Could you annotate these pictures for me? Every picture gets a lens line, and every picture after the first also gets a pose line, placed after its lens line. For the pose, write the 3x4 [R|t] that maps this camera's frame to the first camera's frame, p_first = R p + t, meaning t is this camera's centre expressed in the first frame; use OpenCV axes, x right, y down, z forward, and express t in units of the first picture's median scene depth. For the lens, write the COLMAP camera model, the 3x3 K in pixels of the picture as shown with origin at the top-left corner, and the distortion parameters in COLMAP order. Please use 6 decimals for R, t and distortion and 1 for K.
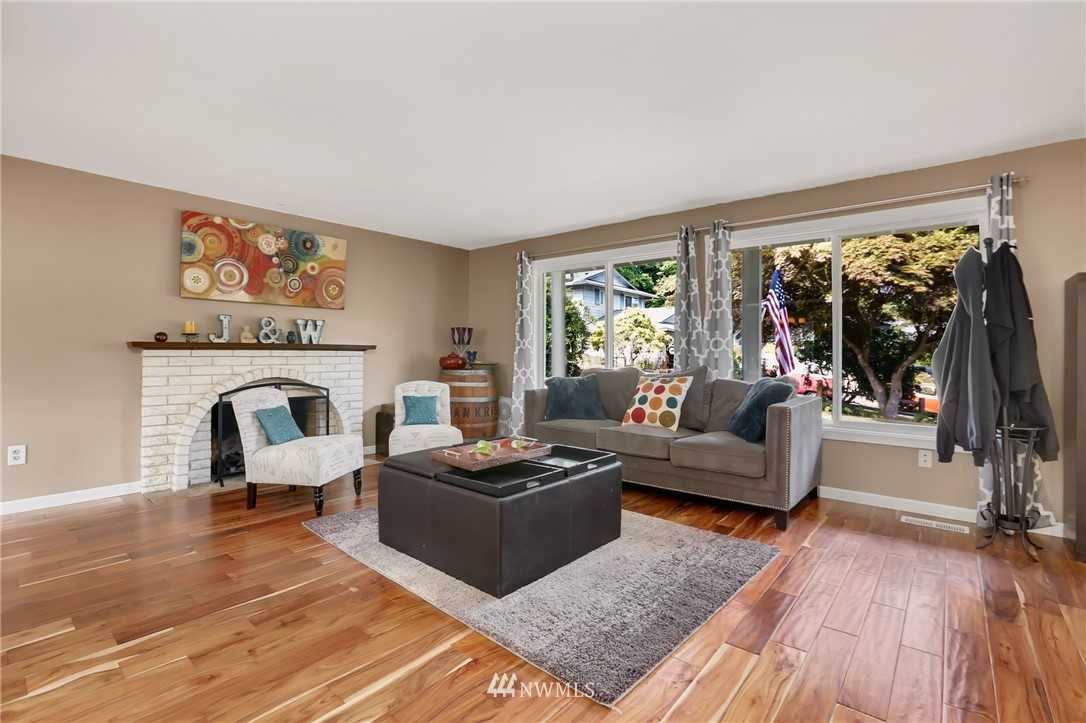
lens RADIAL K [[495.1, 0, 547.9], [0, 495.1, 355.8], [0, 0, 1]] dist [-0.032208, 0.000735]
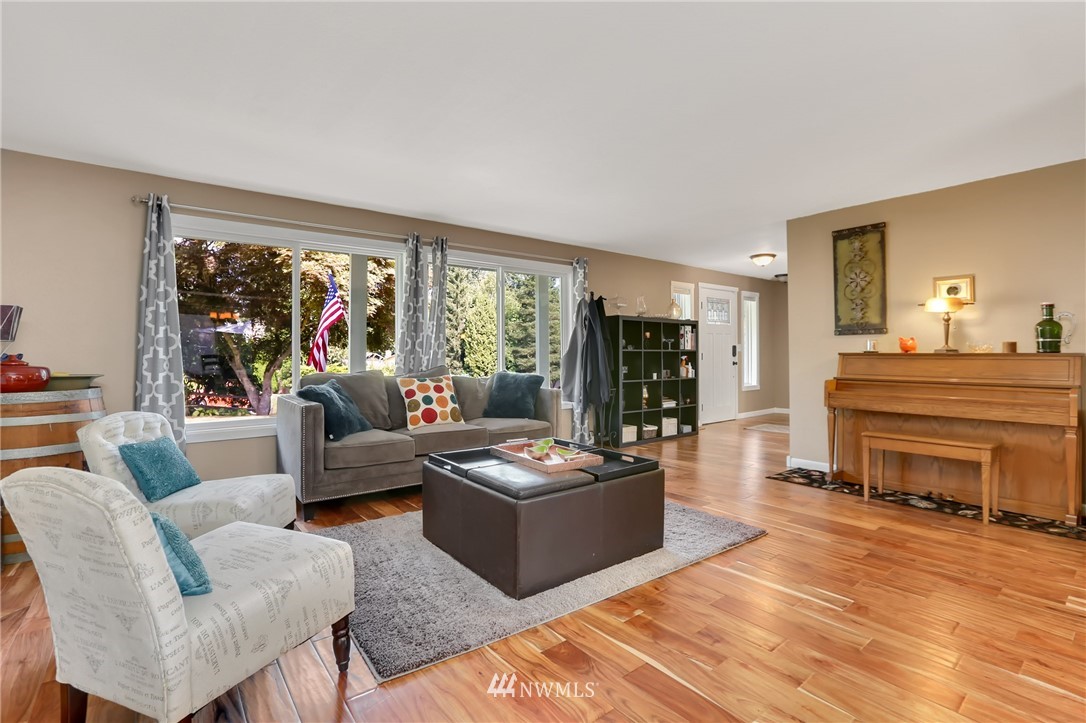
lens RADIAL K [[495.1, 0, 550.3], [0, 495.1, 353.6], [0, 0, 1]] dist [-0.032208, 0.000735]
pose [[0.202459, -0.013447, 0.979198, -1.309584], [0.010109, 0.999881, 0.011641, -0.028374], [-0.979239, 0.007542, 0.202571, 0.947892]]
